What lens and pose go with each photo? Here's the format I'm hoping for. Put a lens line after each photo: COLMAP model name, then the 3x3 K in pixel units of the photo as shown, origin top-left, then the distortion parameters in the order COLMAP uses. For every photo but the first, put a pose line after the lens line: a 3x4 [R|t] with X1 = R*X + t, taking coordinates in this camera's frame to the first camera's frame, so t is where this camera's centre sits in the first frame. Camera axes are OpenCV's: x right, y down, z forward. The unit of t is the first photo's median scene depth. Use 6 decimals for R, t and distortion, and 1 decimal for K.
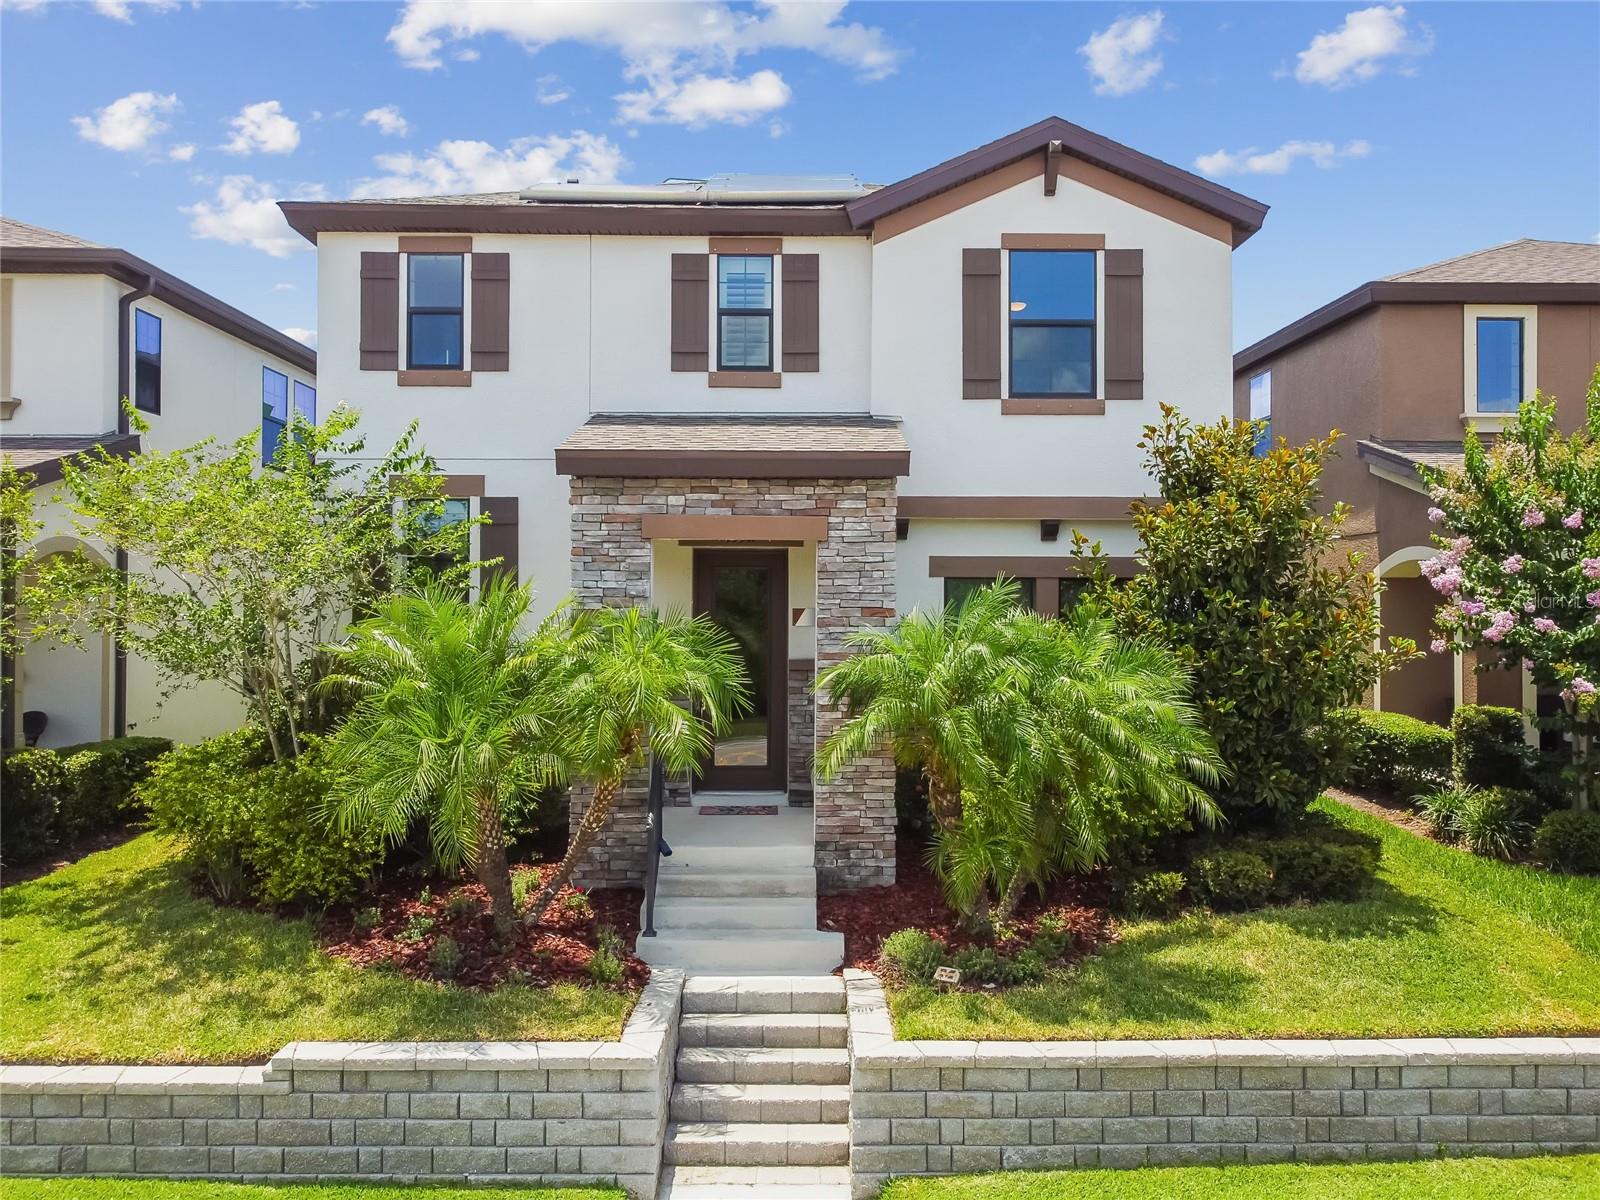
lens RADIAL K [[1193.7, 0, 800.5], [0, 1193.7, 607.0], [0, 0, 1]] dist [0.008467, -0.015667]
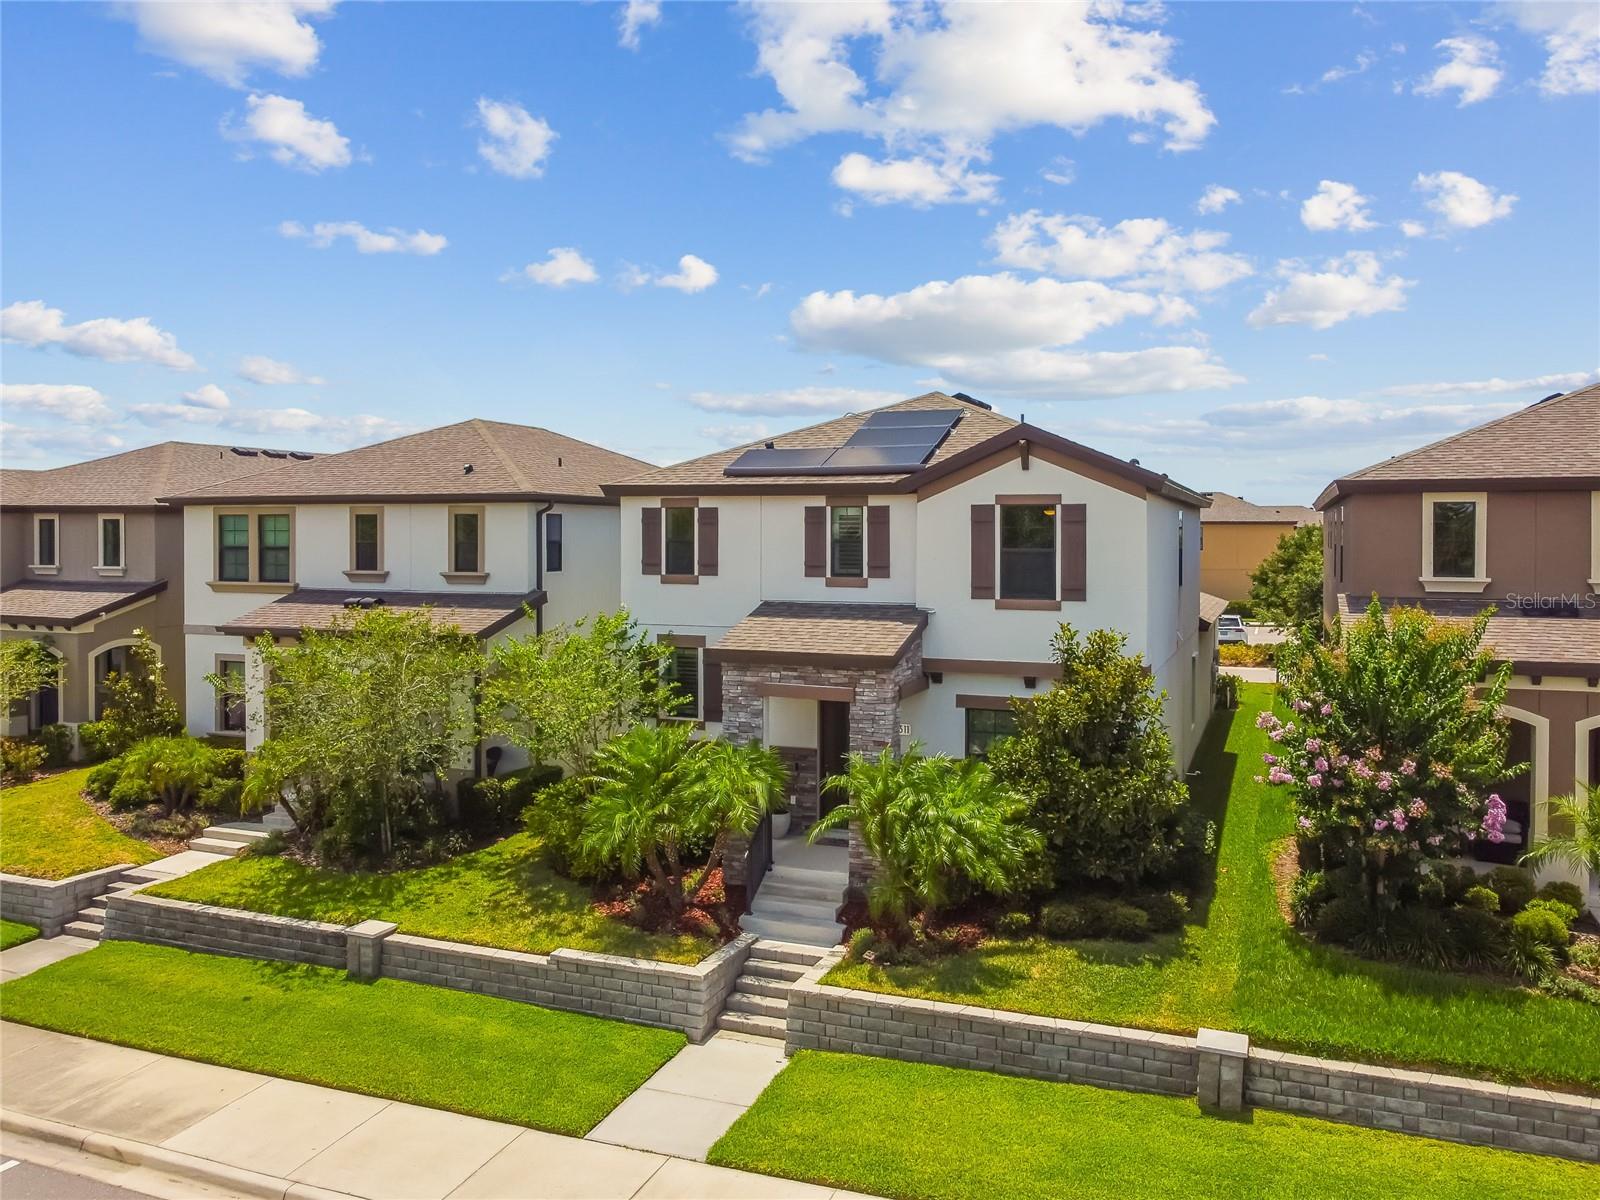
lens RADIAL K [[1193.7, 0, 801.8], [0, 1193.7, 593.7], [0, 0, 1]] dist [0.008467, -0.015667]
pose [[0.926699, 0.012568, -0.375595, 0.709800], [0.002403, 0.999222, 0.039365, -0.331093], [0.375798, -0.037382, 0.925947, -0.752695]]
